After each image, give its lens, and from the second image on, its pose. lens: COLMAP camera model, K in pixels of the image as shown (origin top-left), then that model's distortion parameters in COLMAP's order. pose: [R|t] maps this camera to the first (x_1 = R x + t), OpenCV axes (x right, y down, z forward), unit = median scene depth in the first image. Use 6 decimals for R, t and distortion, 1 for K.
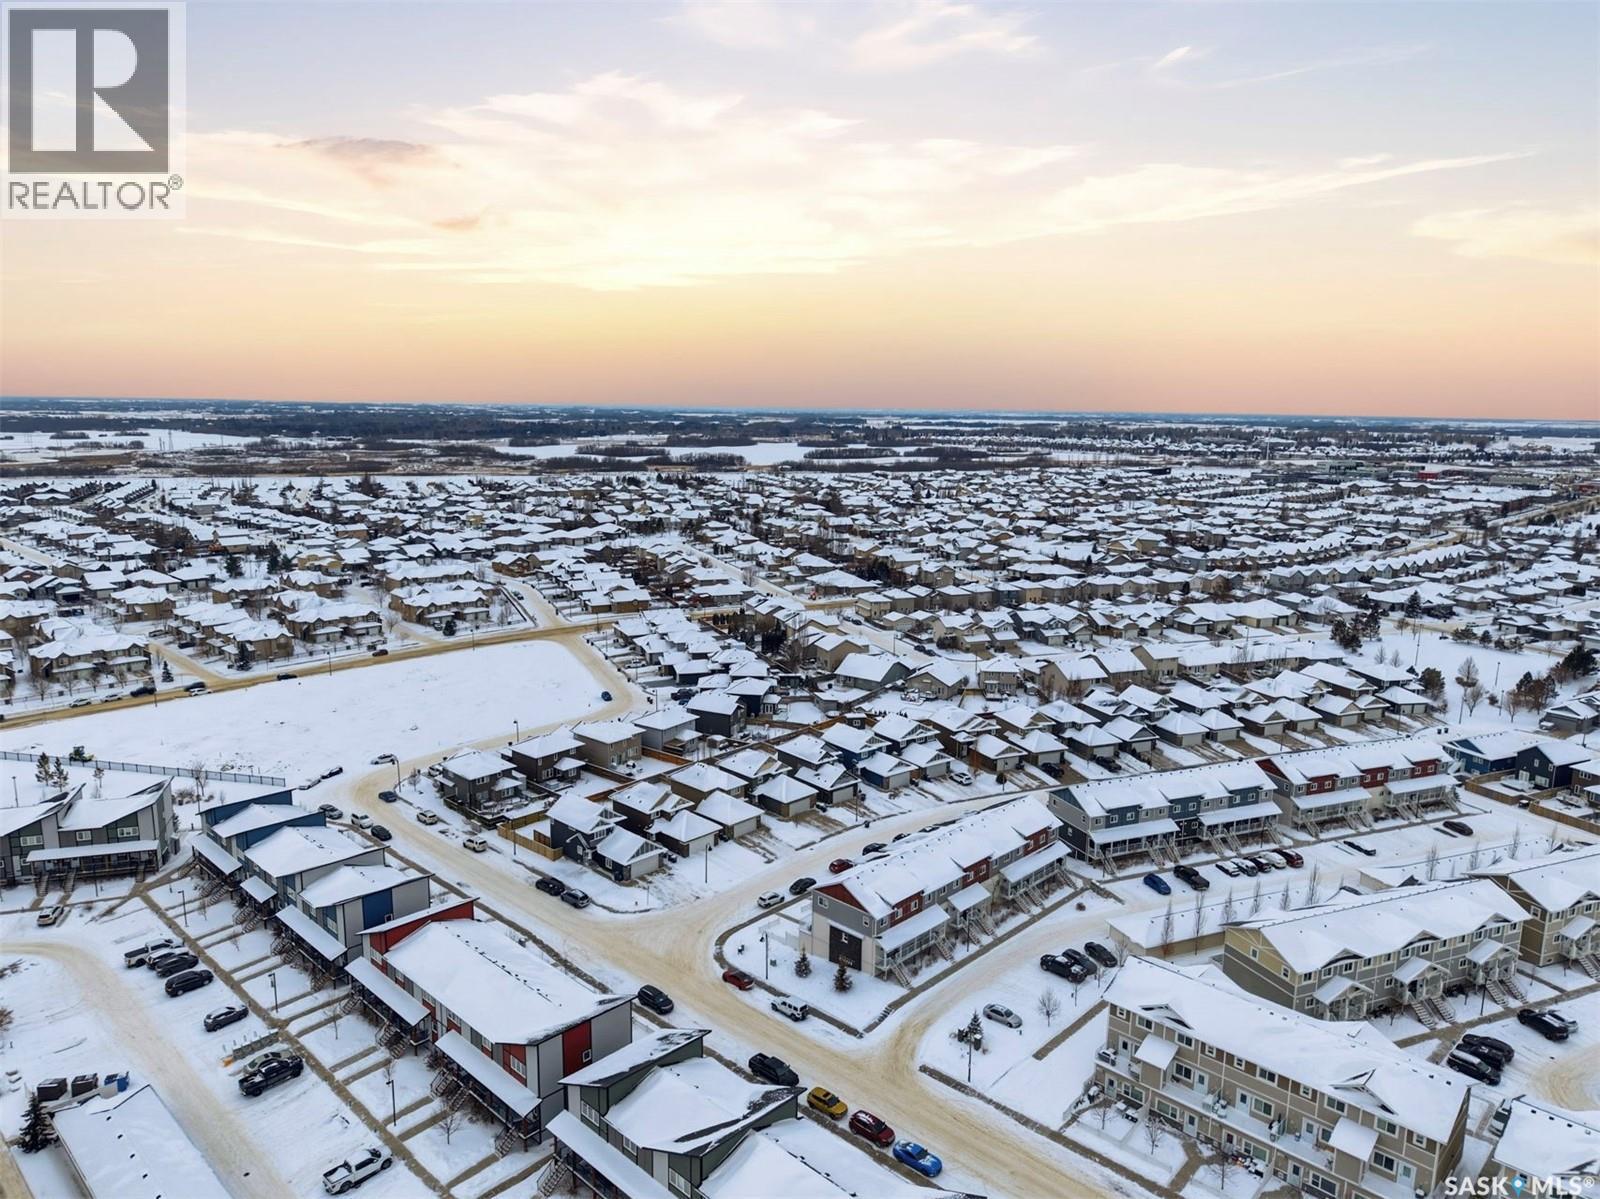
lens RADIAL K [[1071.9, 0, 798.1], [0, 1071.9, 599.0], [0, 0, 1]] dist [0.001562, 0.000183]
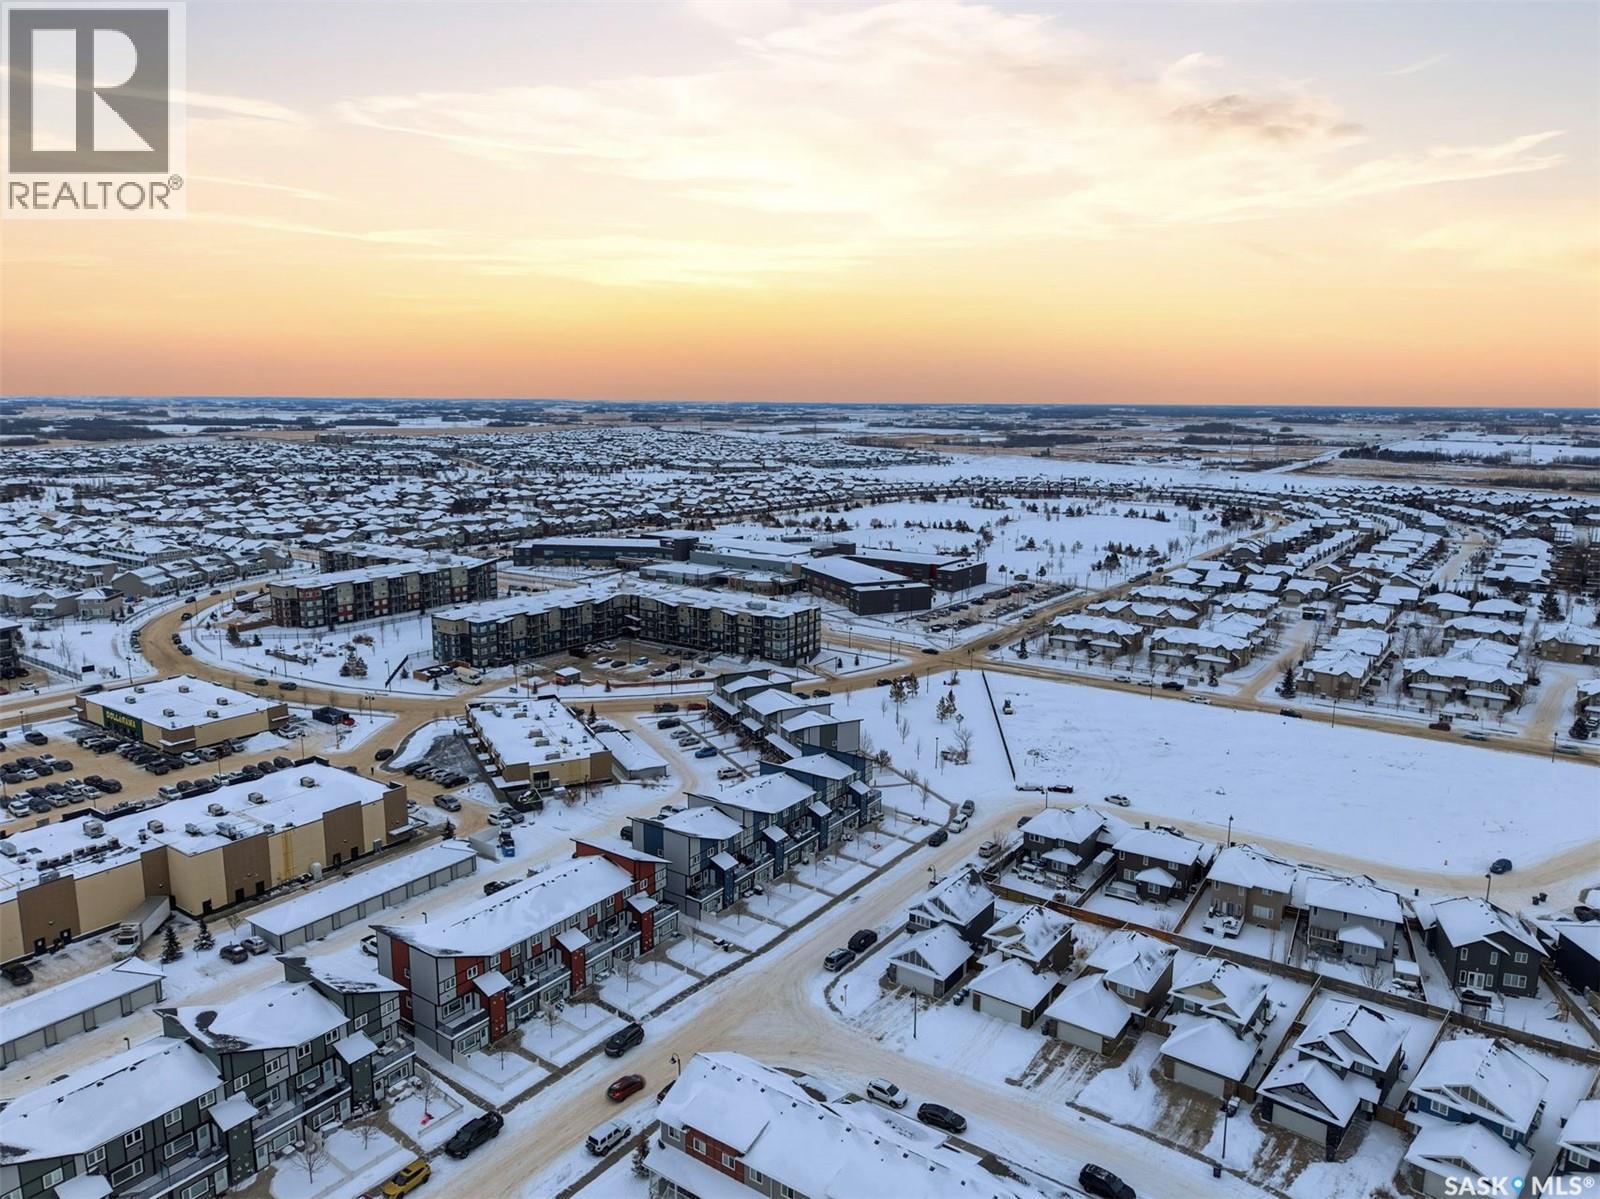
lens RADIAL K [[1071.9, 0, 798.4], [0, 1071.9, 599.5], [0, 0, 1]] dist [0.001562, 0.000183]
pose [[0.148476, 0.159758, -0.975926, 0.485119], [-0.182886, 0.974278, 0.131664, -0.096699], [0.971858, 0.158934, 0.173874, 0.620058]]
